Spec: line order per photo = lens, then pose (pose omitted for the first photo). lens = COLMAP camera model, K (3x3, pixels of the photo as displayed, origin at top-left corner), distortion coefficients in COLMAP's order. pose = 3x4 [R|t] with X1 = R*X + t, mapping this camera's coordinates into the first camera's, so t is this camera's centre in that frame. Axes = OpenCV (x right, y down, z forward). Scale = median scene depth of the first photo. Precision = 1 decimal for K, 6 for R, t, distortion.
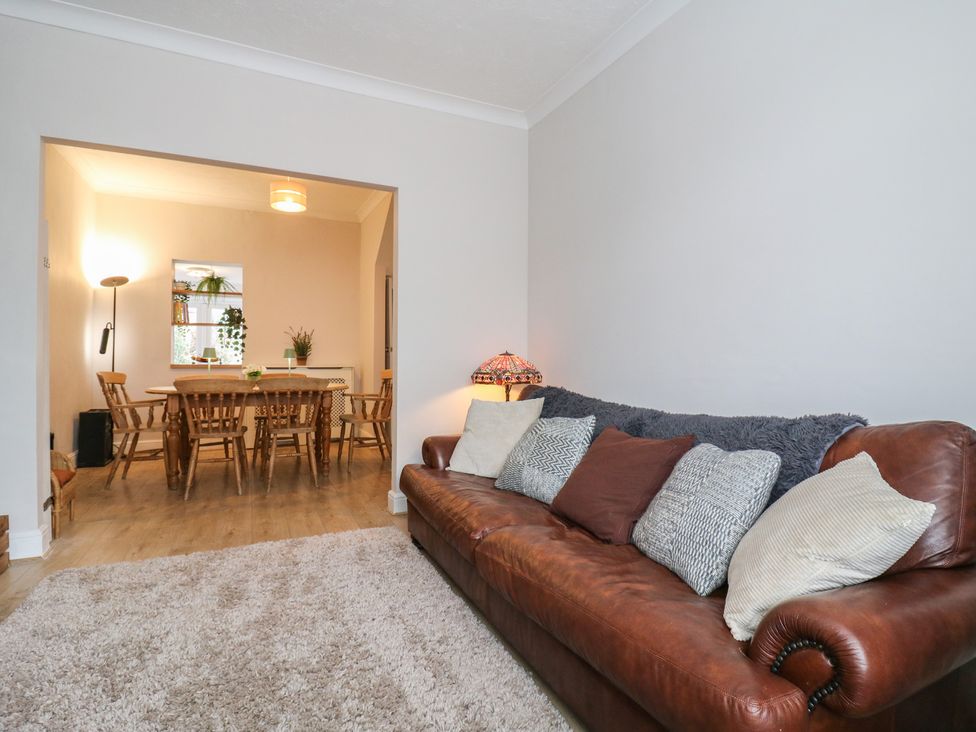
lens RADIAL K [[508.3, 0, 495.1], [0, 508.3, 355.0], [0, 0, 1]] dist [0.002462, -0.015542]
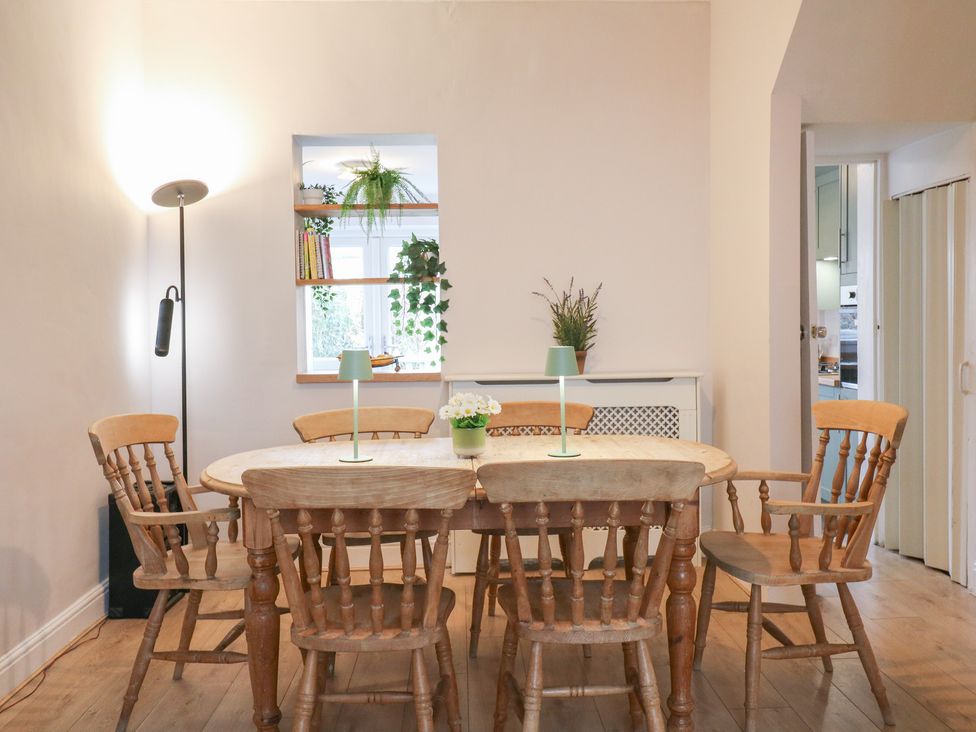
lens RADIAL K [[864.9, 0, 498.9], [0, 864.9, 353.0], [0, 0, 1]] dist [0.004217, 0.002098]
pose [[0.919640, -0.003572, -0.392746, -0.170887], [0.021071, 0.998967, 0.040255, -0.025834], [0.392196, -0.045295, 0.918766, 0.357210]]
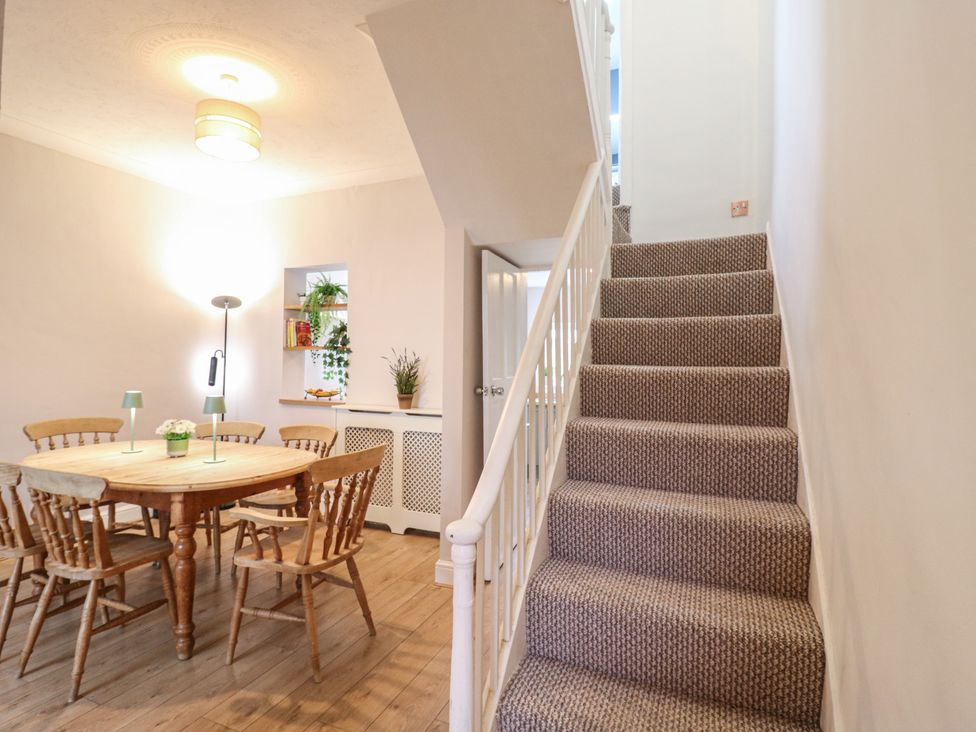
lens RADIAL K [[514.5, 0, 495.3], [0, 514.5, 357.6], [0, 0, 1]] dist [0.005851, -0.017234]
pose [[0.662641, -0.001744, -0.748935, 0.188427], [-0.001681, 0.999991, -0.003817, -0.042755], [0.748935, 0.003788, 0.662632, 0.680086]]
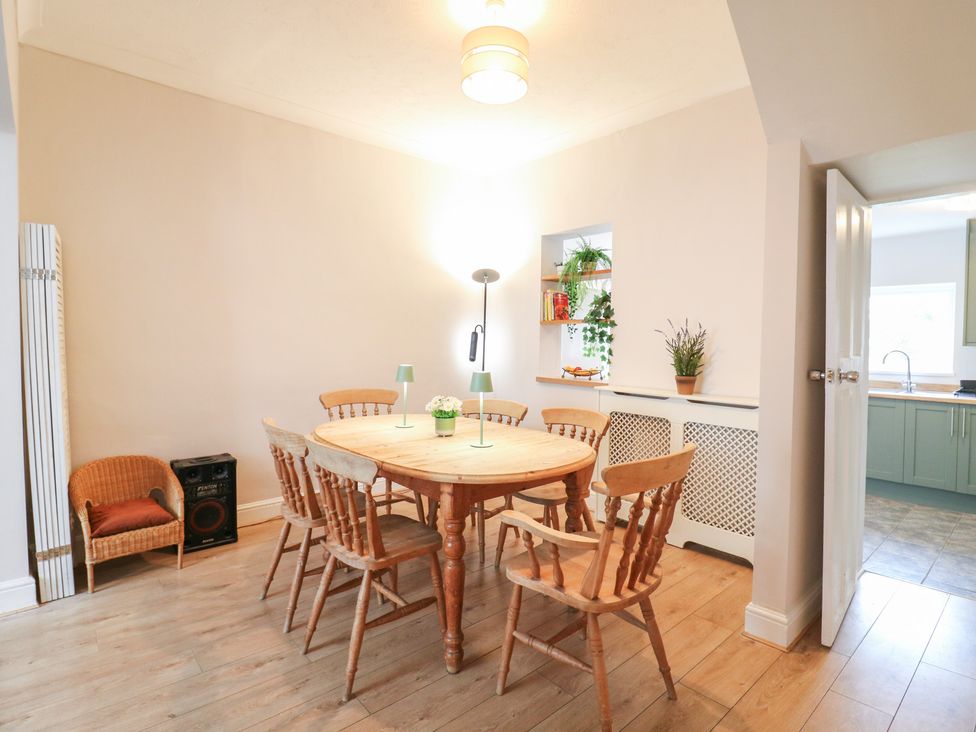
lens RADIAL K [[508.3, 0, 495.1], [0, 508.3, 355.0], [0, 0, 1]] dist [0.002462, -0.015542]
pose [[0.274034, 0.031707, -0.961197, 0.065923], [-0.002911, 0.999479, 0.032140, -0.036190], [0.961715, -0.006009, 0.273984, 0.697498]]
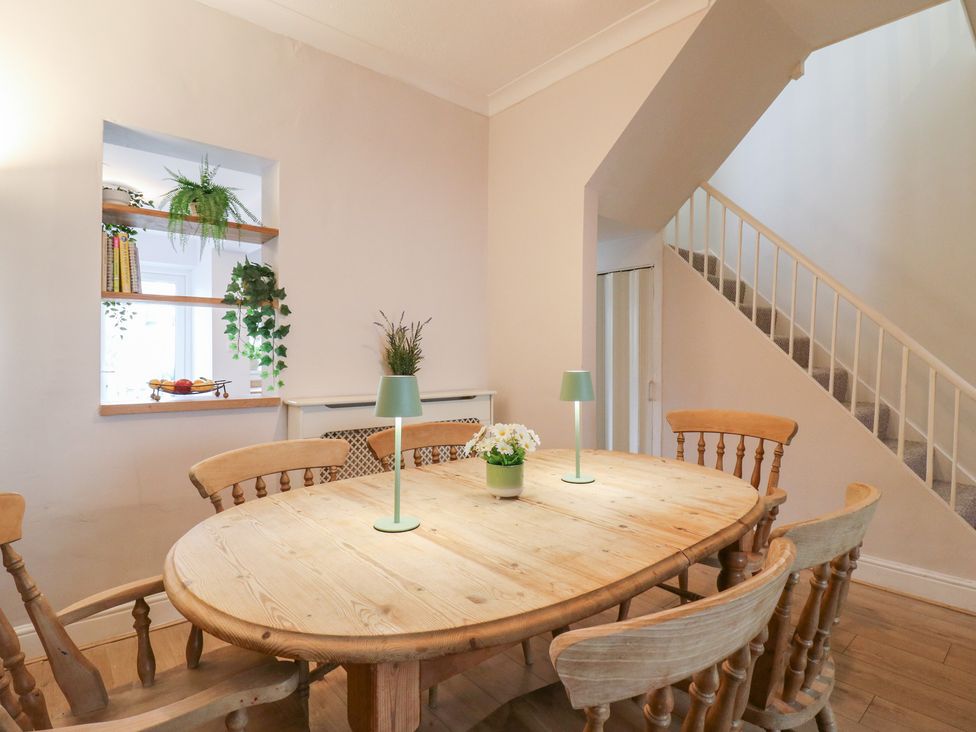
lens RADIAL K [[508.3, 0, 495.1], [0, 508.3, 355.0], [0, 0, 1]] dist [0.002462, -0.015542]
pose [[0.965392, 0.001950, 0.260797, -0.436986], [-0.004578, 0.999945, 0.009469, -0.021696], [-0.260764, -0.010335, 0.965347, 0.544073]]
